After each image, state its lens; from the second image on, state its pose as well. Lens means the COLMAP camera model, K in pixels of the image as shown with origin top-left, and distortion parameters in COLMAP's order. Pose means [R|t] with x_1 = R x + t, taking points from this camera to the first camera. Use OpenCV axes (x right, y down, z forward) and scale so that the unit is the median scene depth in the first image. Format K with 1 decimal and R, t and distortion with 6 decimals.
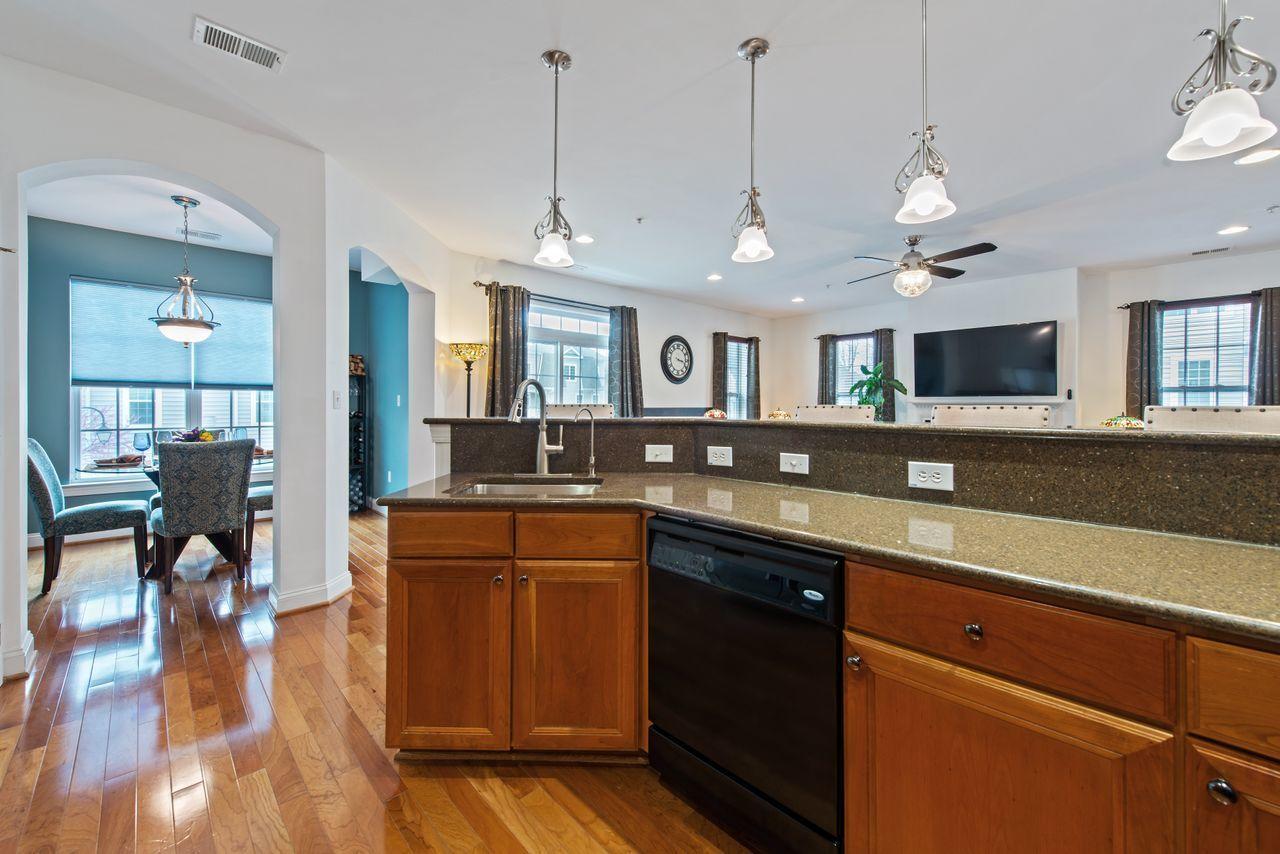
lens RADIAL K [[510.4, 0, 641.0], [0, 510.4, 408.3], [0, 0, 1]] dist [0.003099, 0.000167]
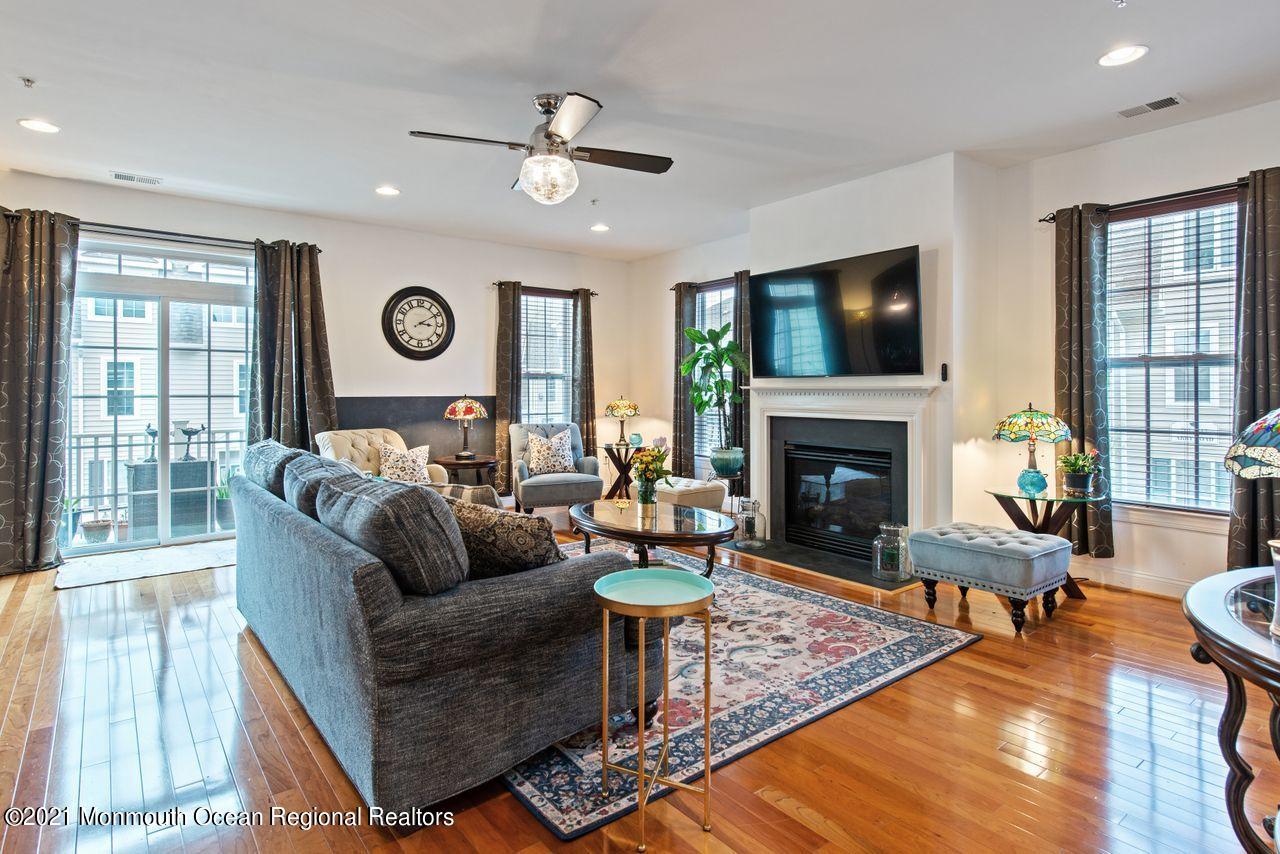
lens RADIAL K [[684.7, 0, 641.6], [0, 684.7, 387.3], [0, 0, 1]] dist [0.012596, -0.000091]
pose [[0.996015, -0.005486, -0.089012, 0.540362], [0.004473, 0.999923, -0.011577, -0.002578], [0.089068, 0.011132, 0.995963, 0.189799]]
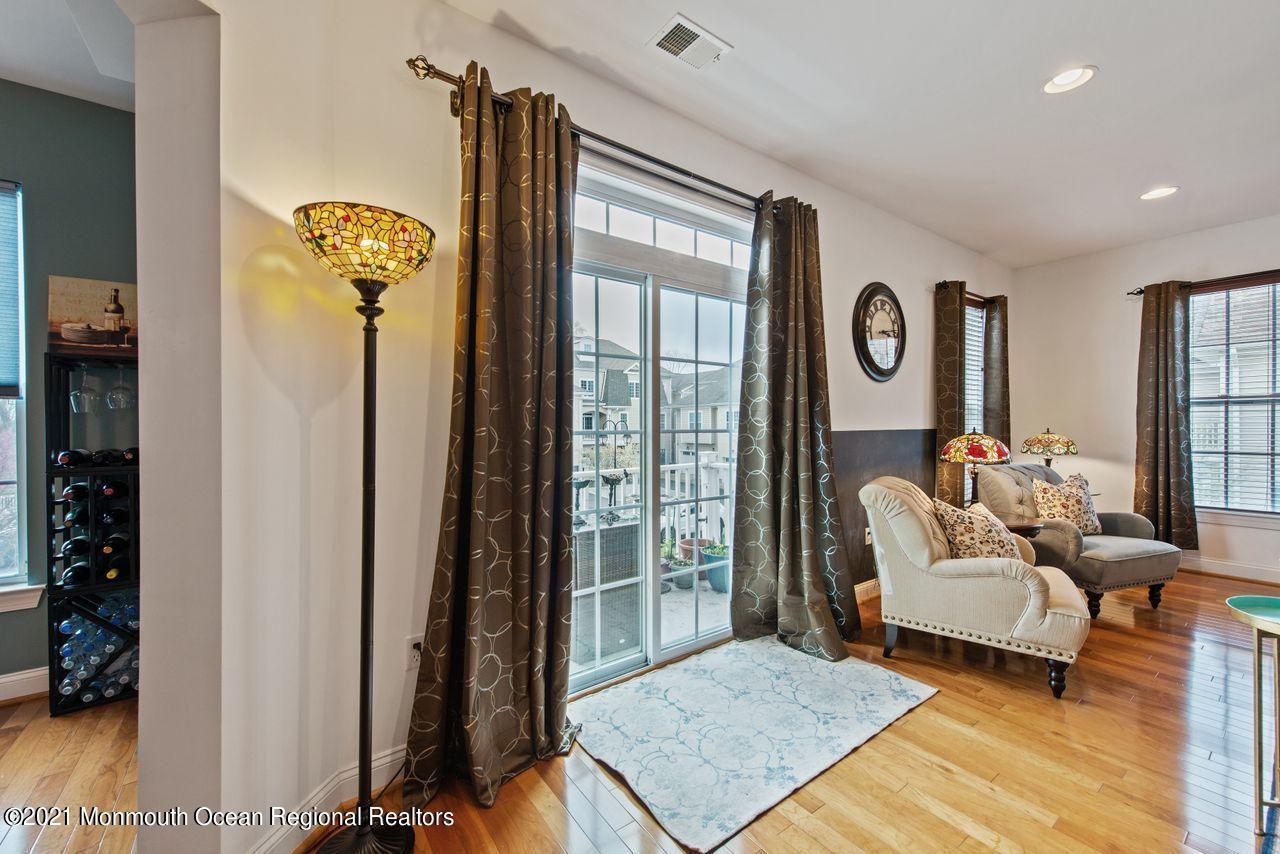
lens RADIAL K [[523.3, 0, 640.0], [0, 523.3, 427.0], [0, 0, 1]] dist [0.001992, 0.000040]
pose [[0.993324, -0.007555, -0.115109, -0.124473], [0.007003, 0.999962, -0.005204, -0.005618], [0.115144, 0.004364, 0.993339, 0.598235]]
